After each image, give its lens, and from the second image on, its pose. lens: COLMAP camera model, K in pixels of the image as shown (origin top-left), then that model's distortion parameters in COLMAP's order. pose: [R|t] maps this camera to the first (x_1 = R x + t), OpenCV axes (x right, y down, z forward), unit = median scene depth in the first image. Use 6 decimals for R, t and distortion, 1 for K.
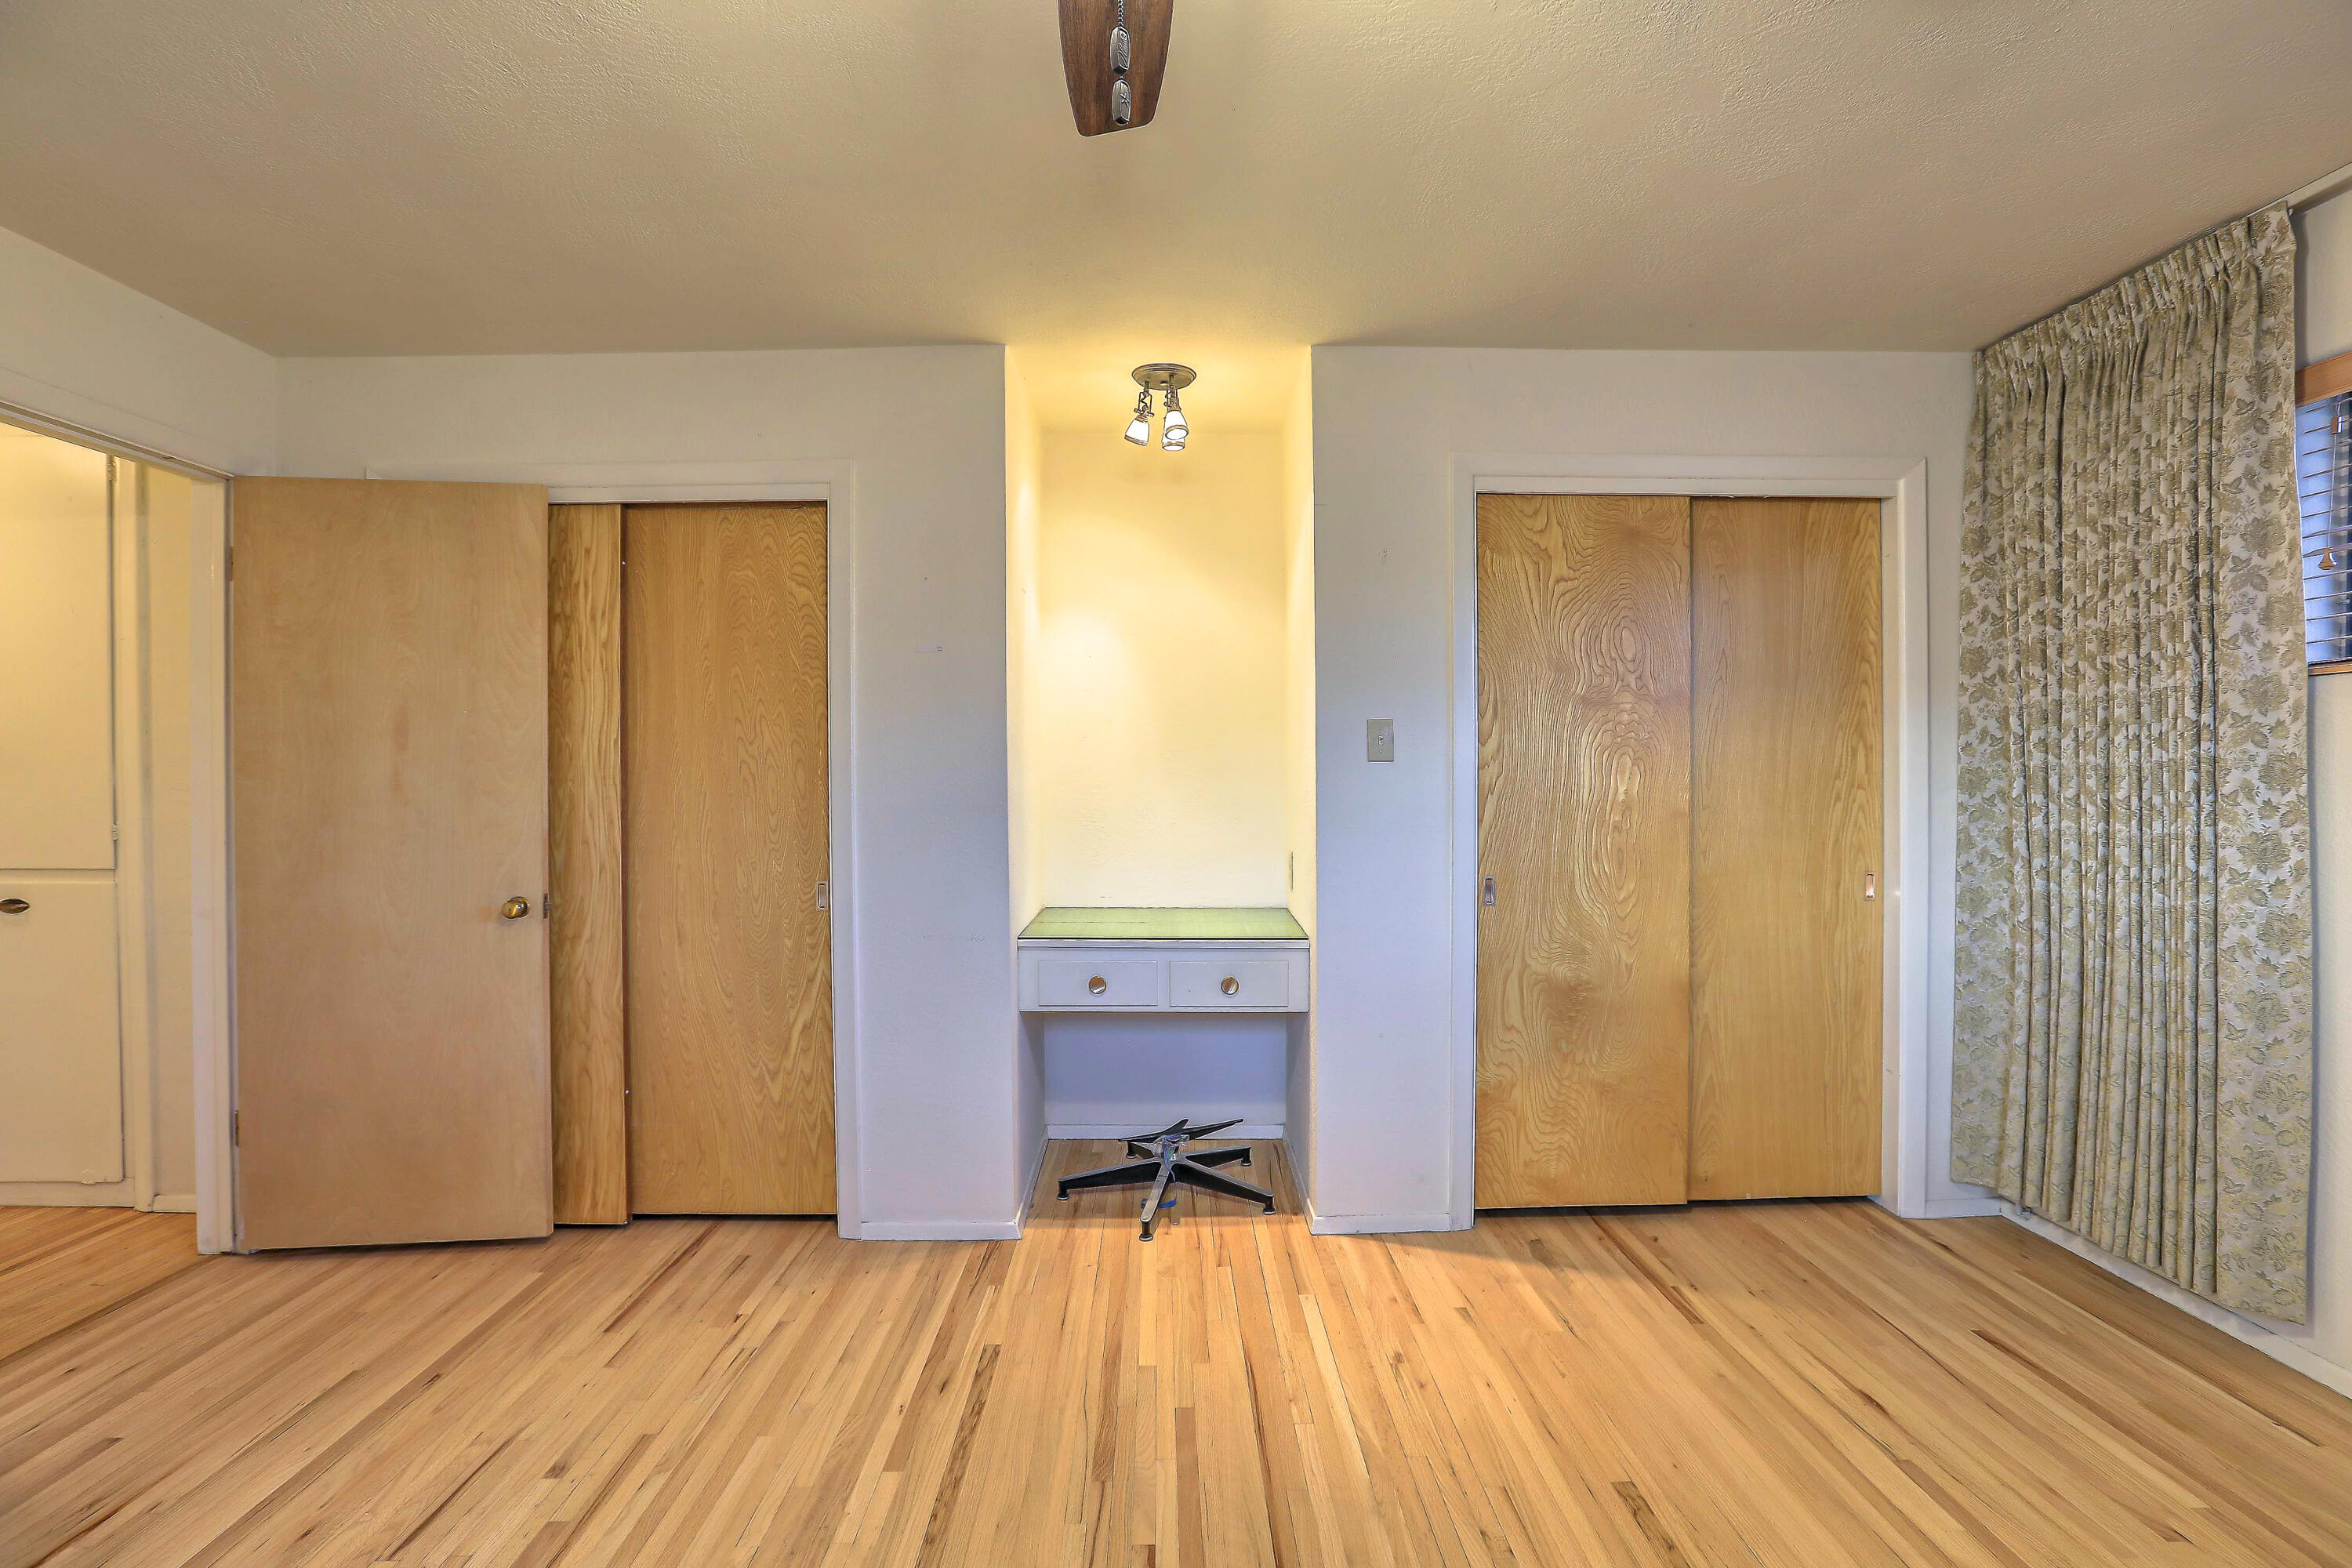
lens RADIAL K [[1064.1, 0, 1179.4], [0, 1064.1, 781.3], [0, 0, 1]] dist [-0.047894, 0.015001]
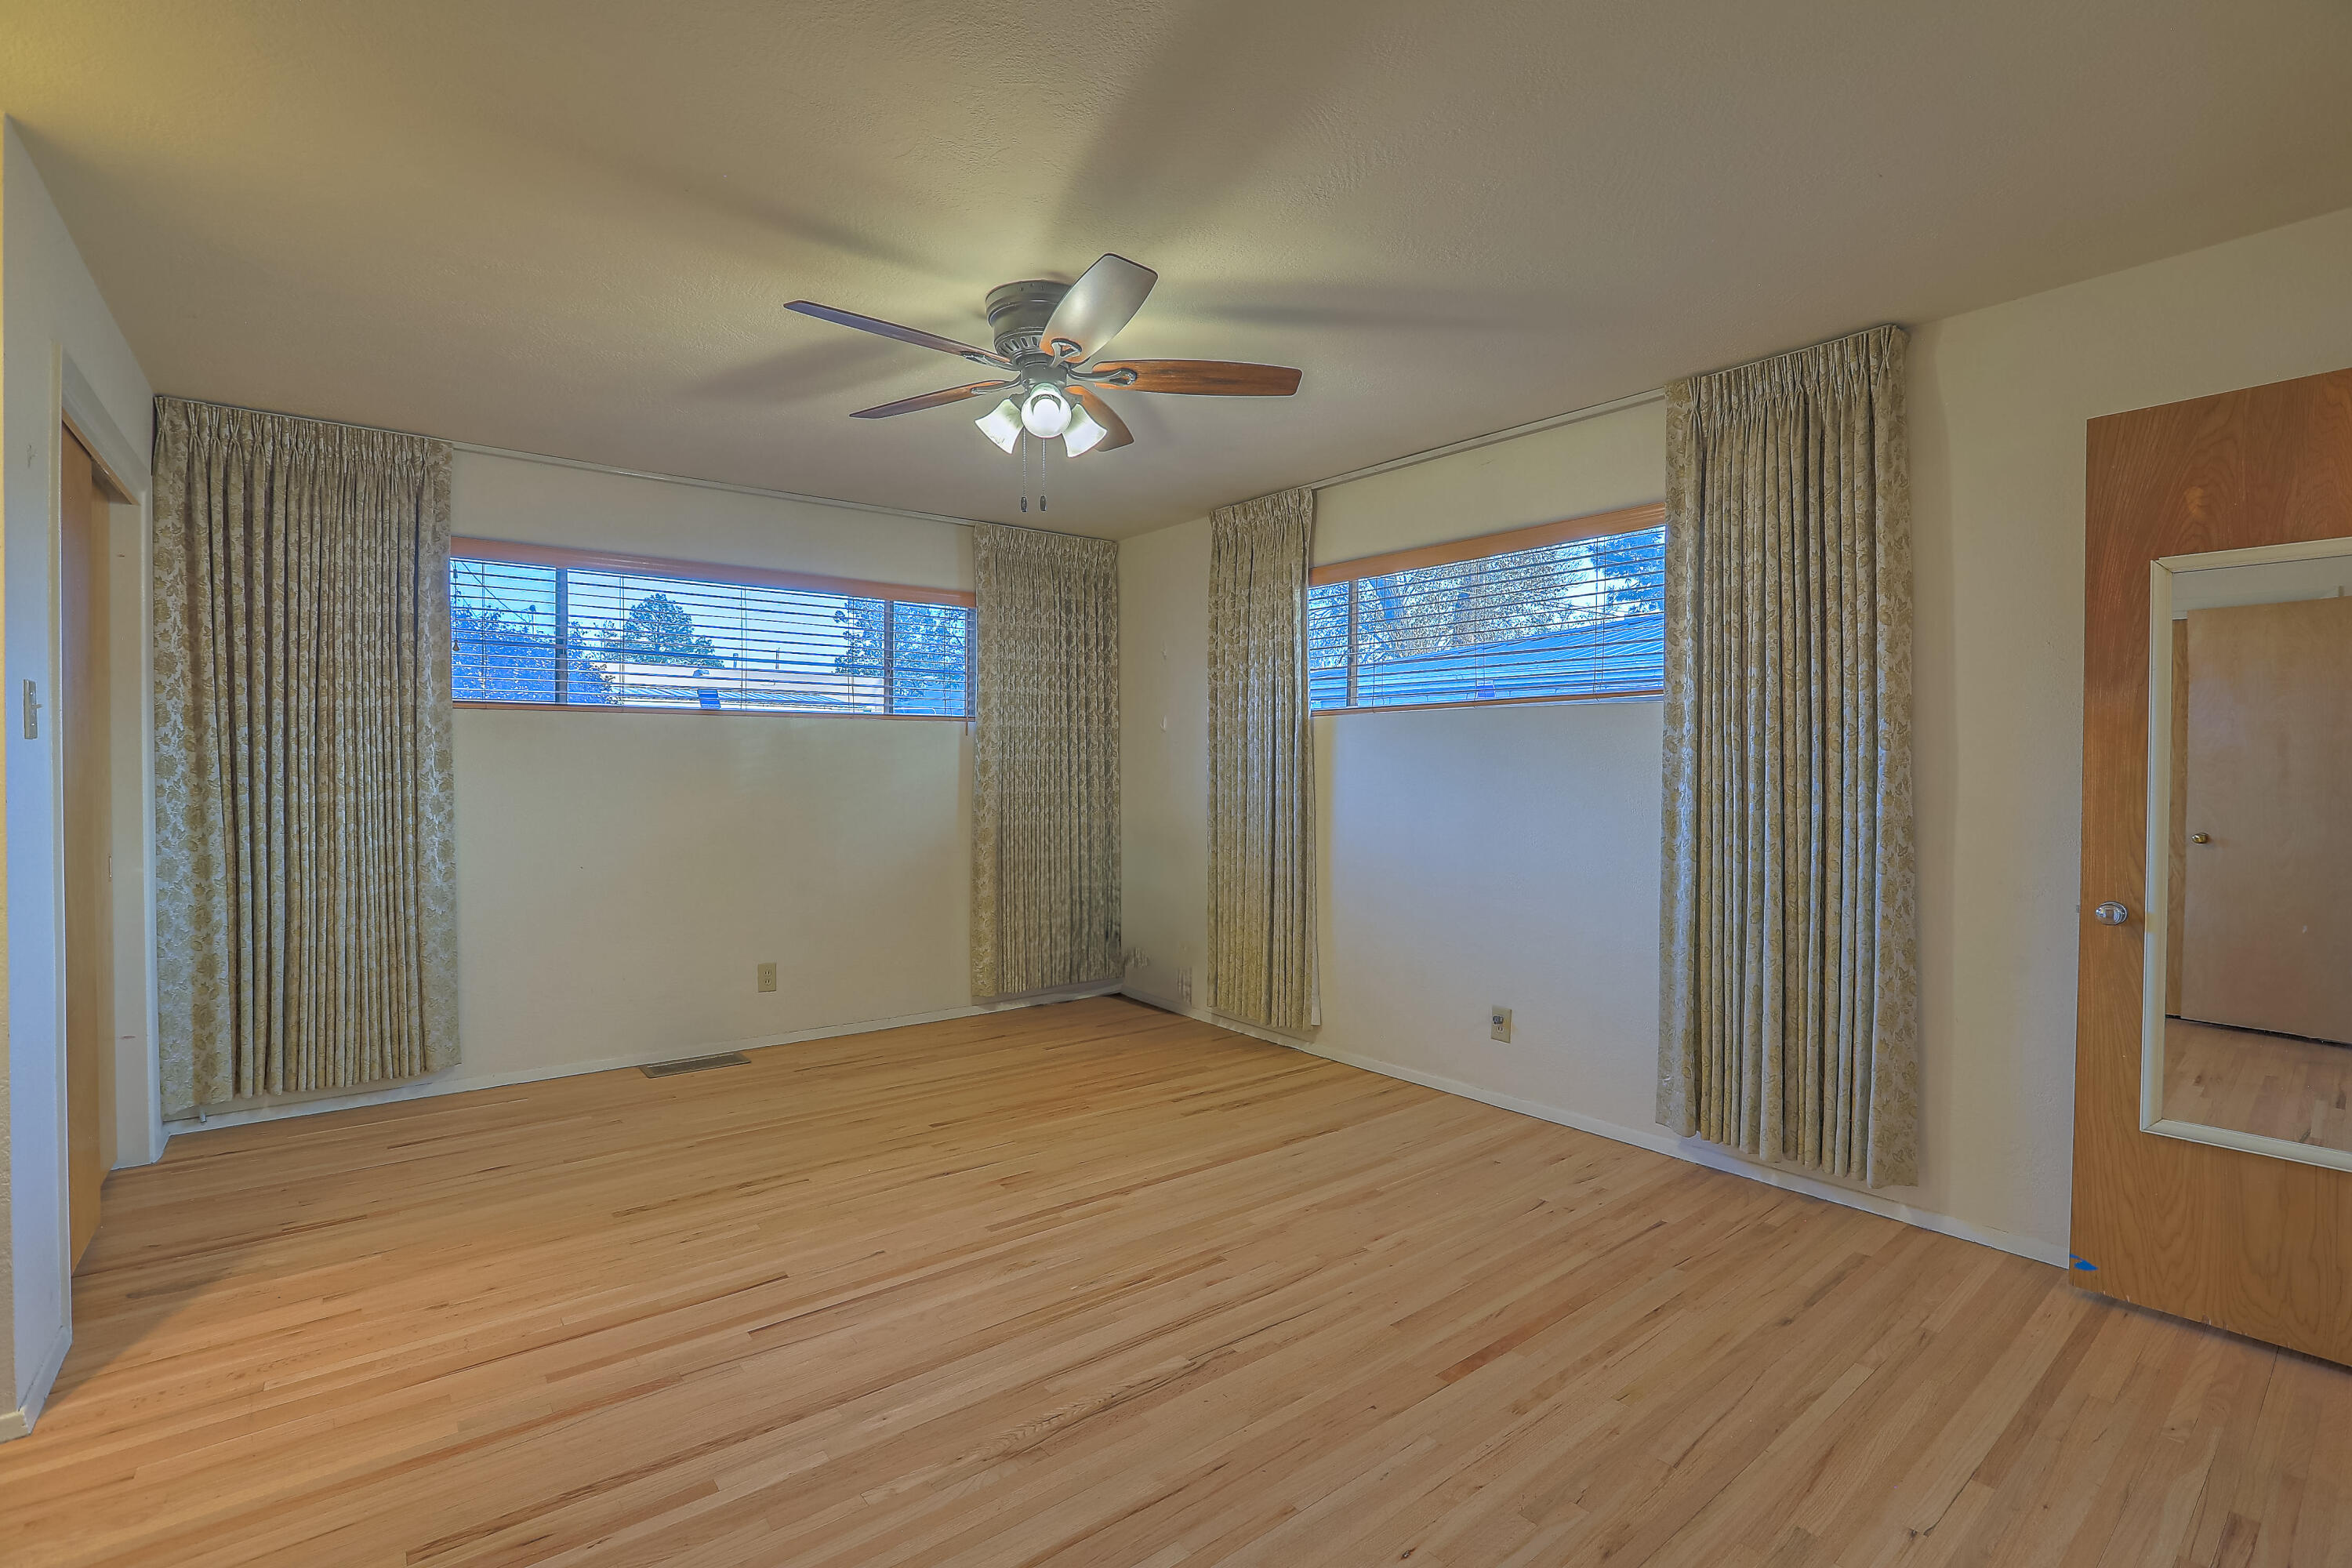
lens RADIAL K [[1064.1, 0, 1179.4], [0, 1064.1, 781.3], [0, 0, 1]] dist [-0.047894, 0.015001]
pose [[-0.610071, -0.009951, 0.792284, -1.014268], [0.003558, 0.999877, 0.015298, 0.002927], [-0.792339, 0.012151, -0.609960, 0.977225]]
